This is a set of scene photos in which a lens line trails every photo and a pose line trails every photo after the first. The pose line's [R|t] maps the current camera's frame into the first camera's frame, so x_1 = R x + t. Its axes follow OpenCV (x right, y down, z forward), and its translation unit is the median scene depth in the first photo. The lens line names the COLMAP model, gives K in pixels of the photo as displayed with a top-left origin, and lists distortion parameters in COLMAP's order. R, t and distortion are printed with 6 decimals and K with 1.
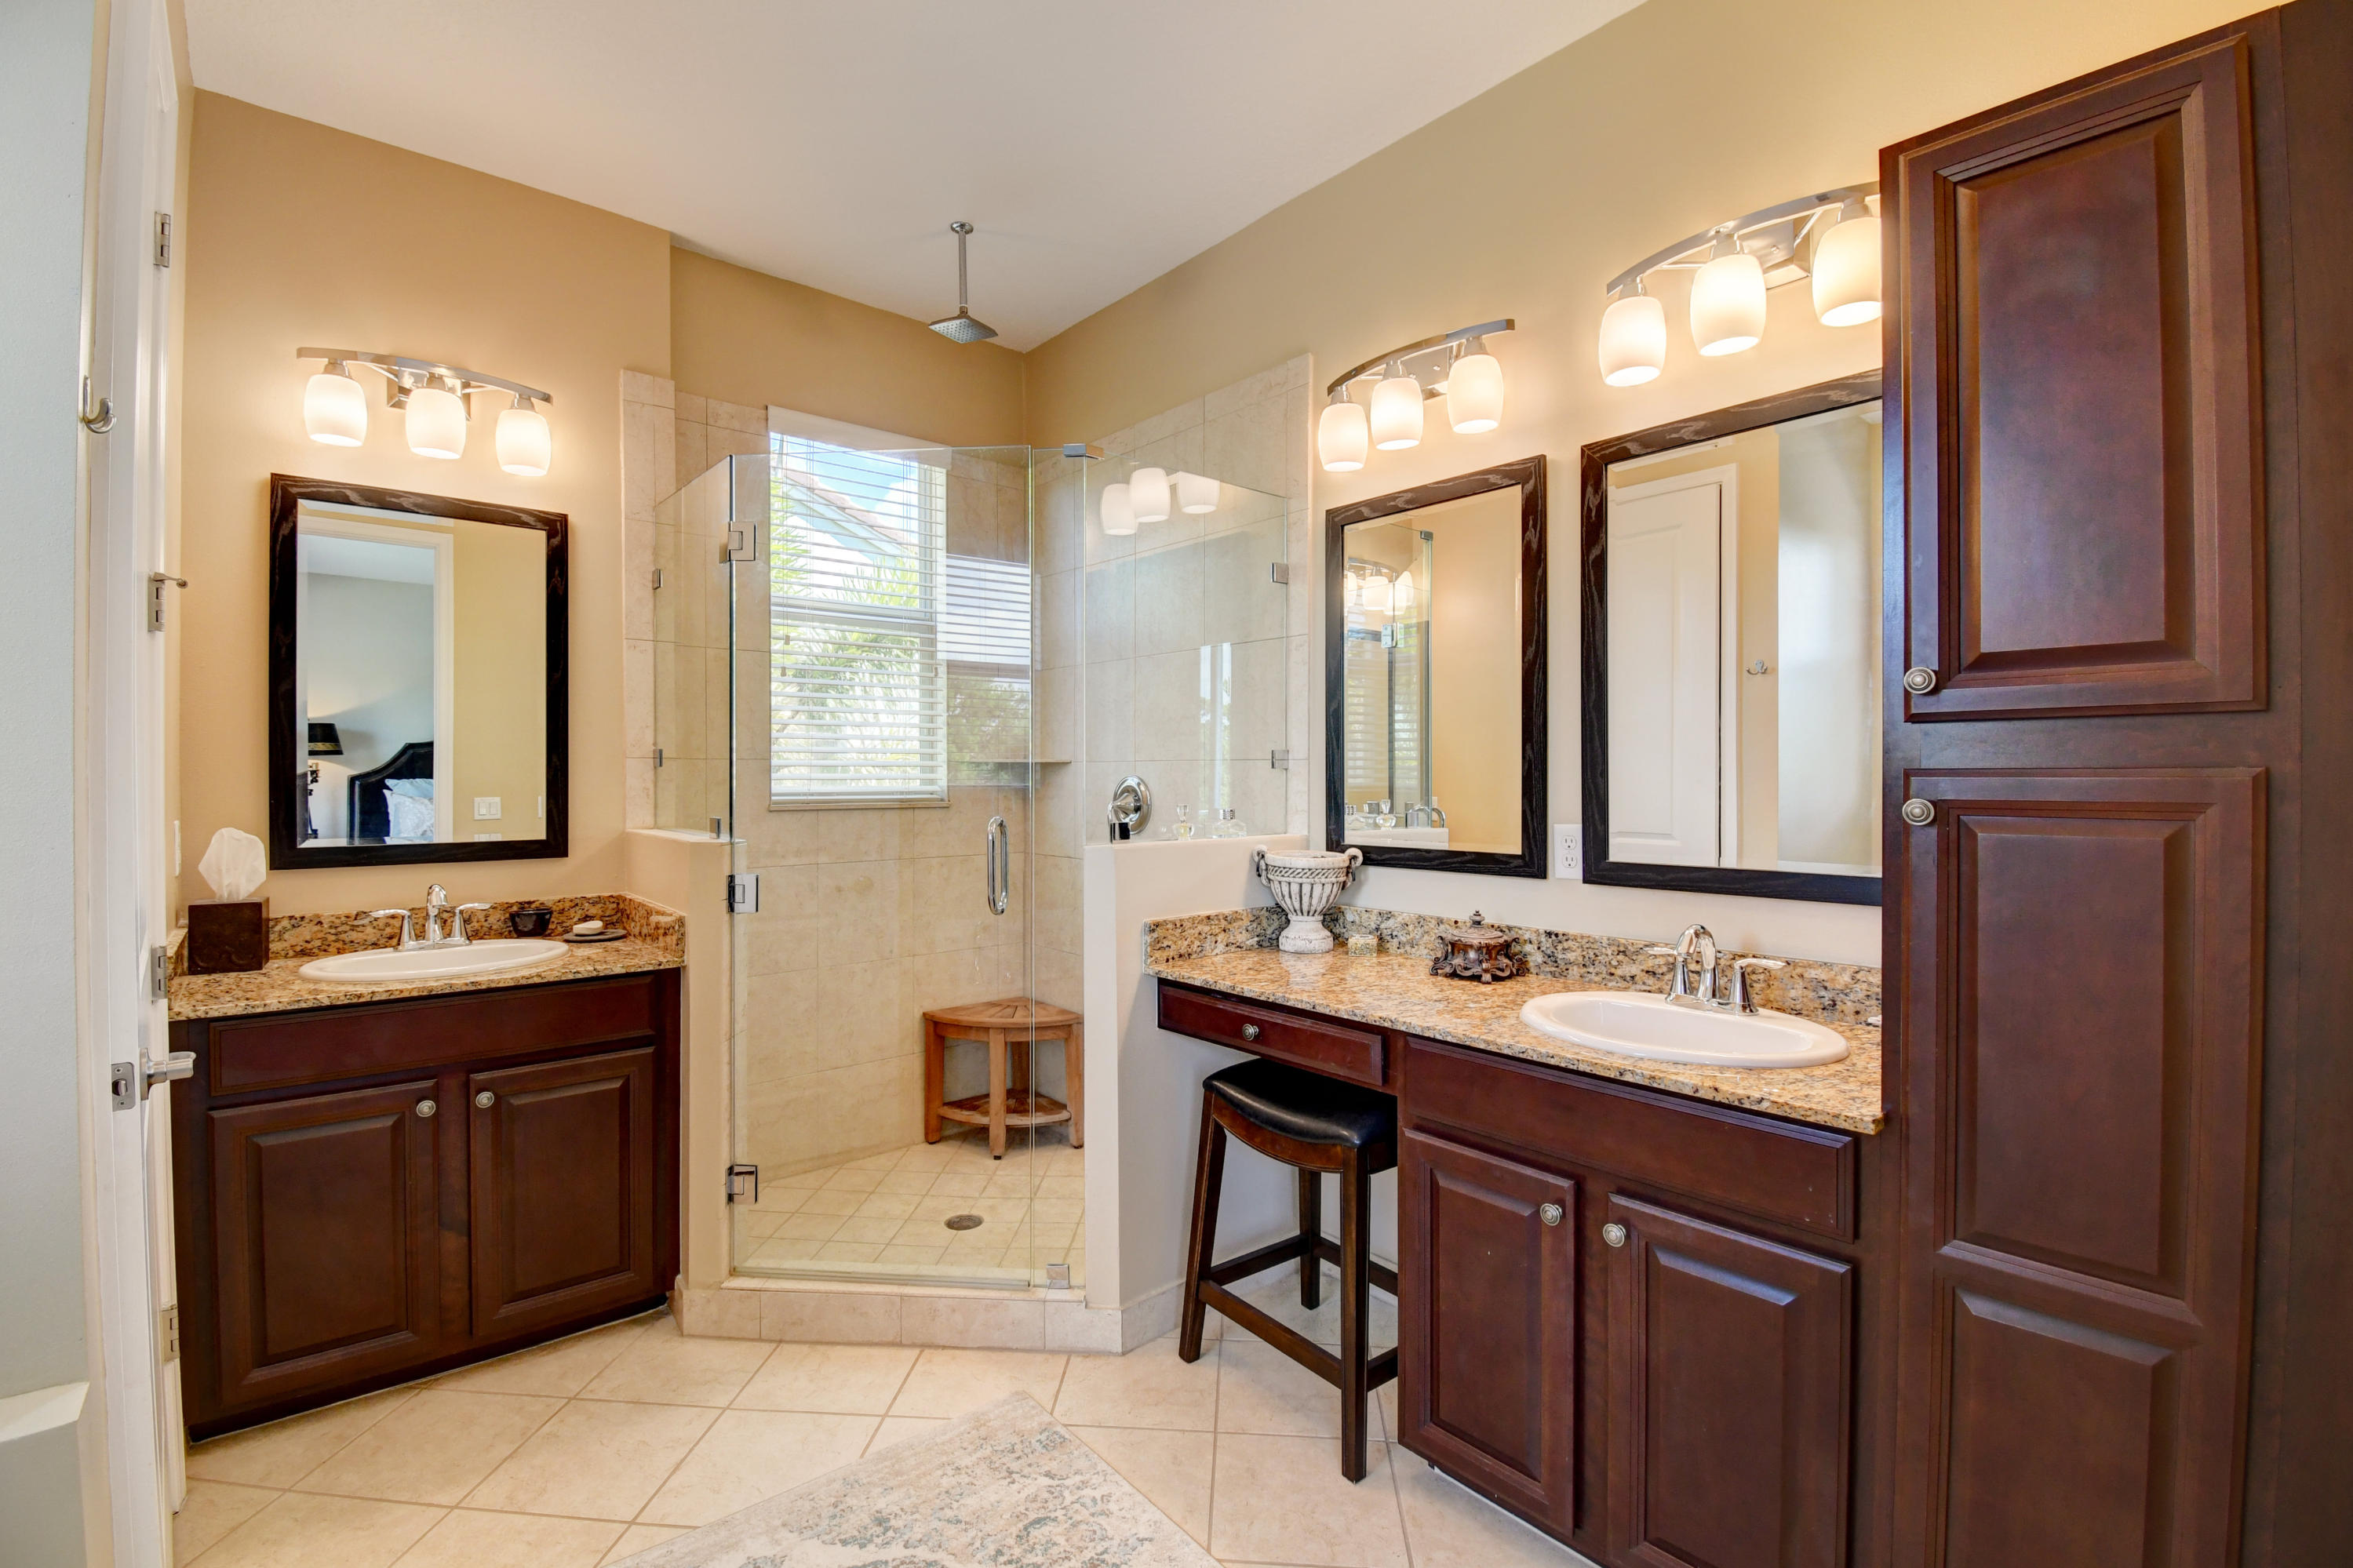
lens RADIAL K [[1041.1, 0, 1170.9], [0, 1041.1, 781.6], [0, 0, 1]] dist [0.020381, -0.029806]
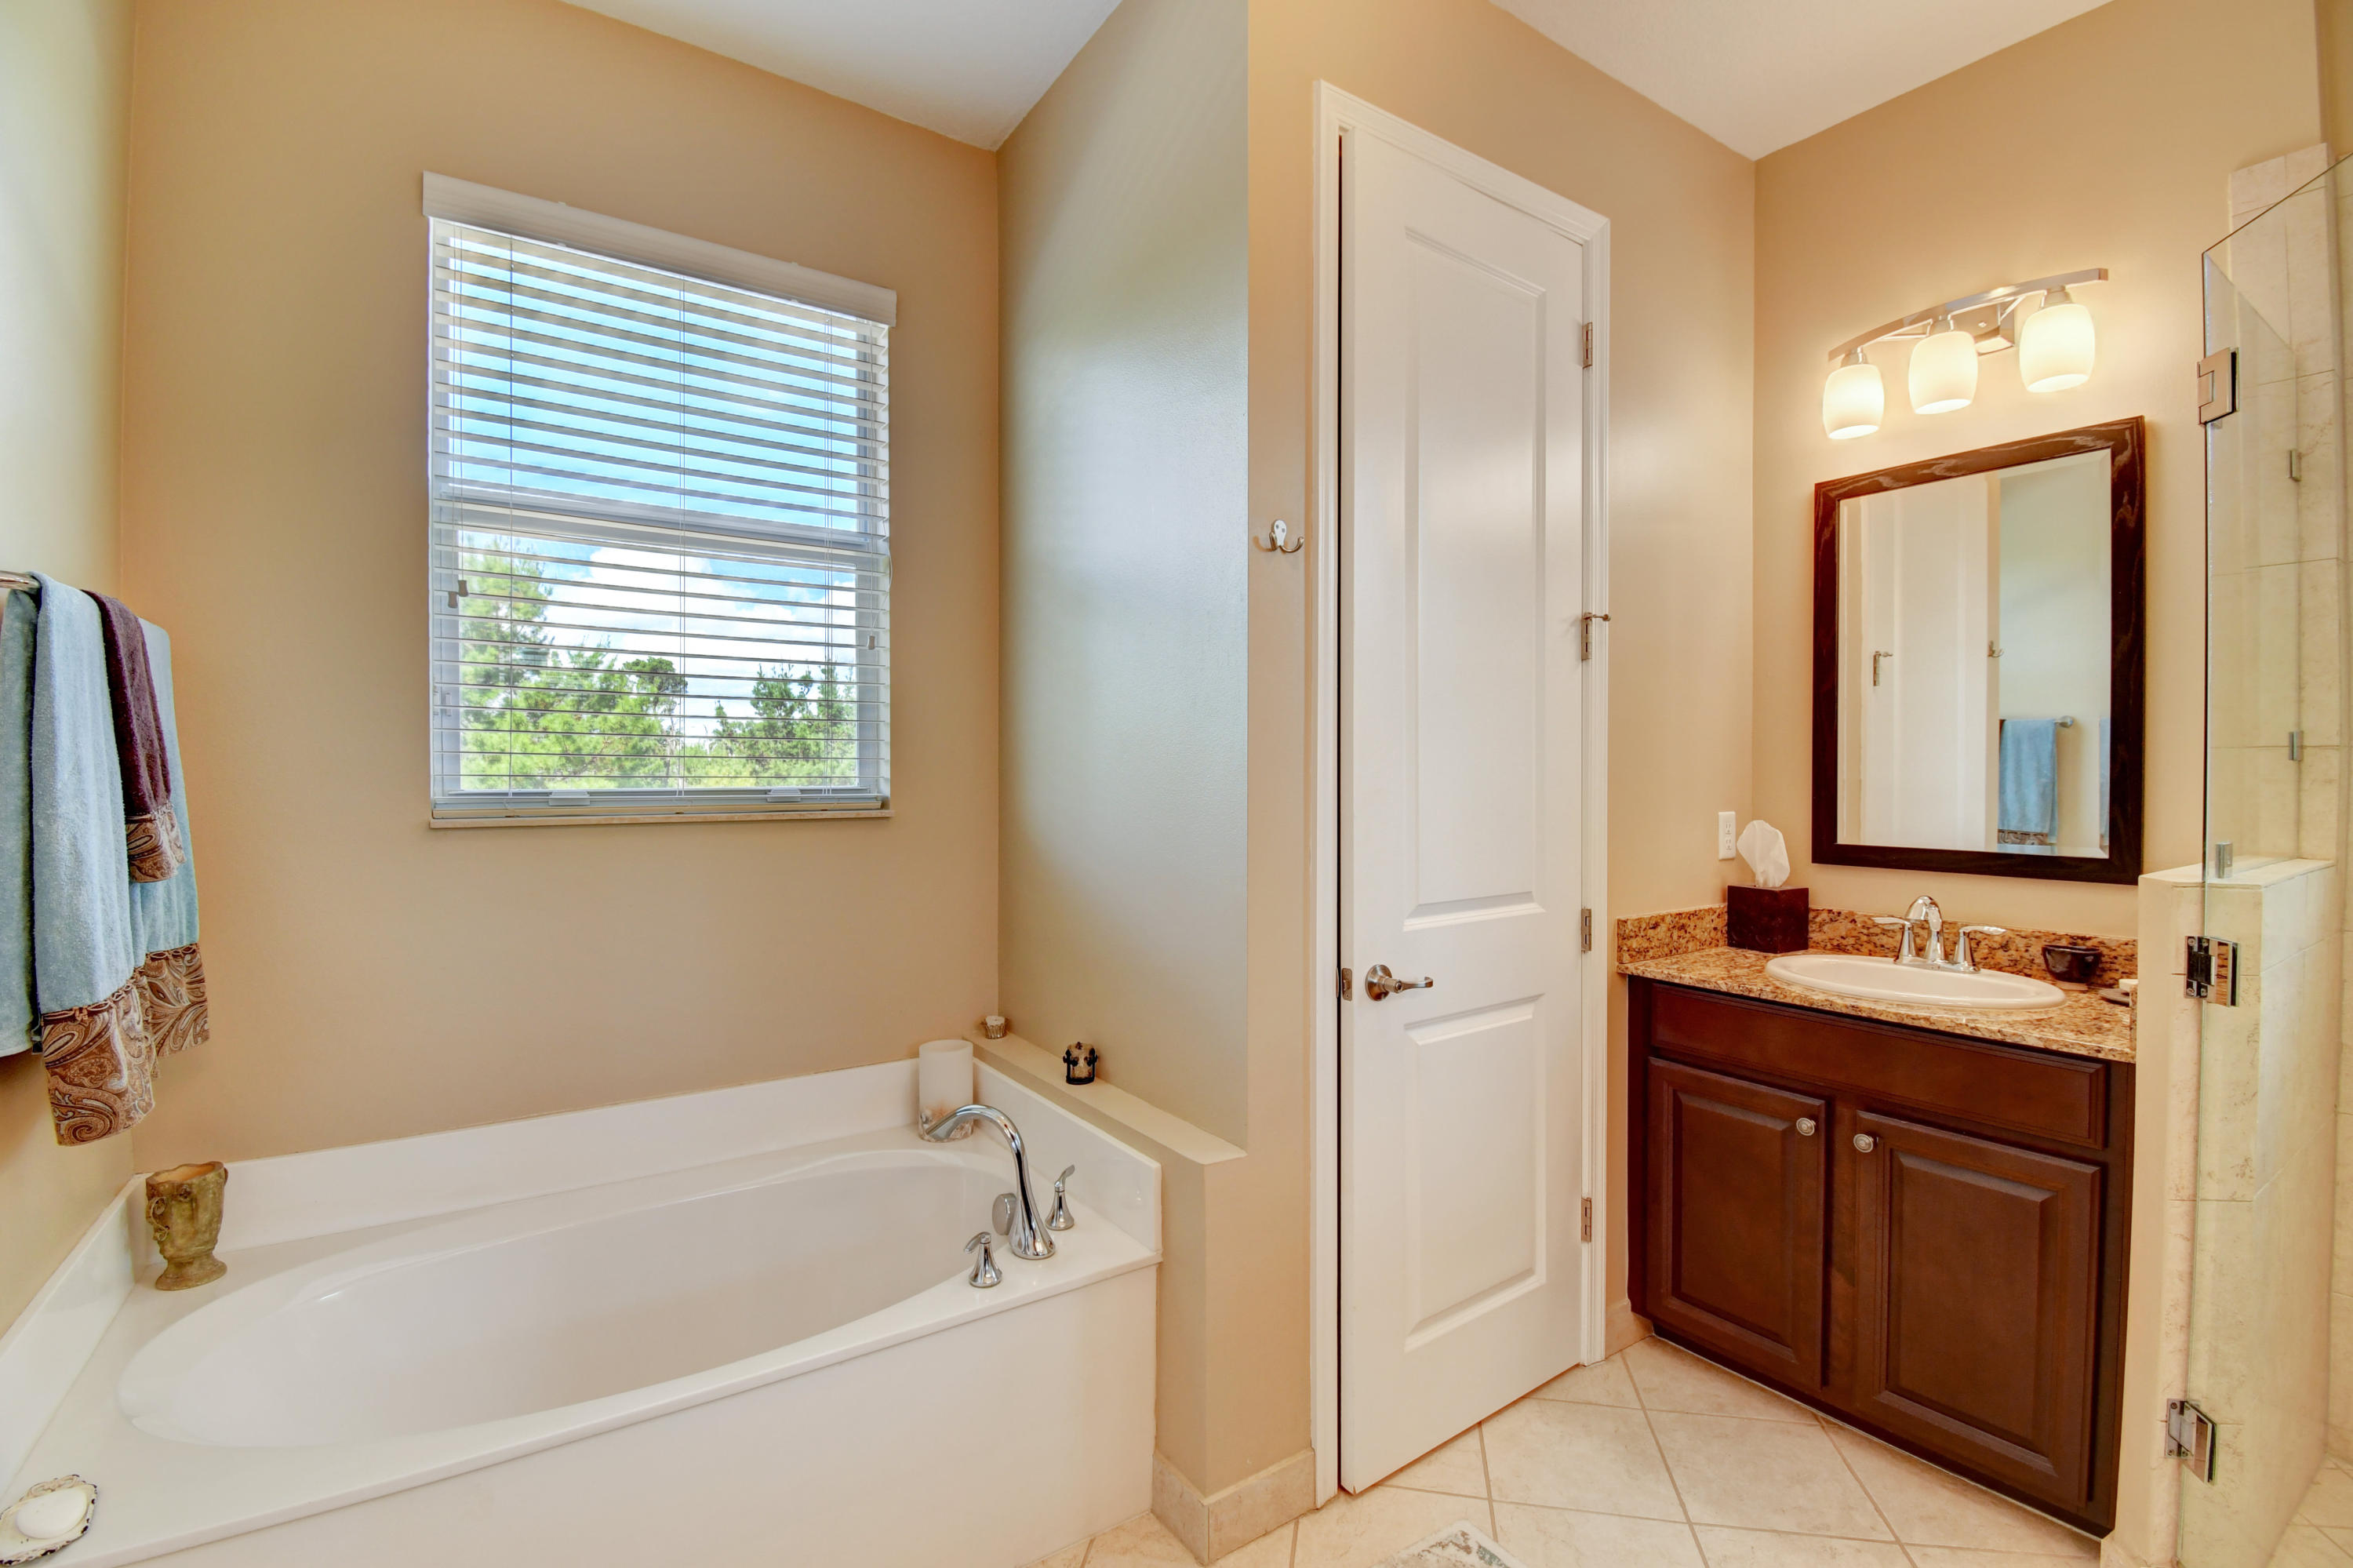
lens RADIAL K [[1041.3, 0, 1170.9], [0, 1041.3, 781.6], [0, 0, 1]] dist [0.020381, -0.029806]
pose [[-0.128385, 0.010809, -0.991665, 0.228642], [-0.004753, 0.999922, 0.011514, -0.005414], [0.991713, 0.006192, -0.128324, 0.426367]]
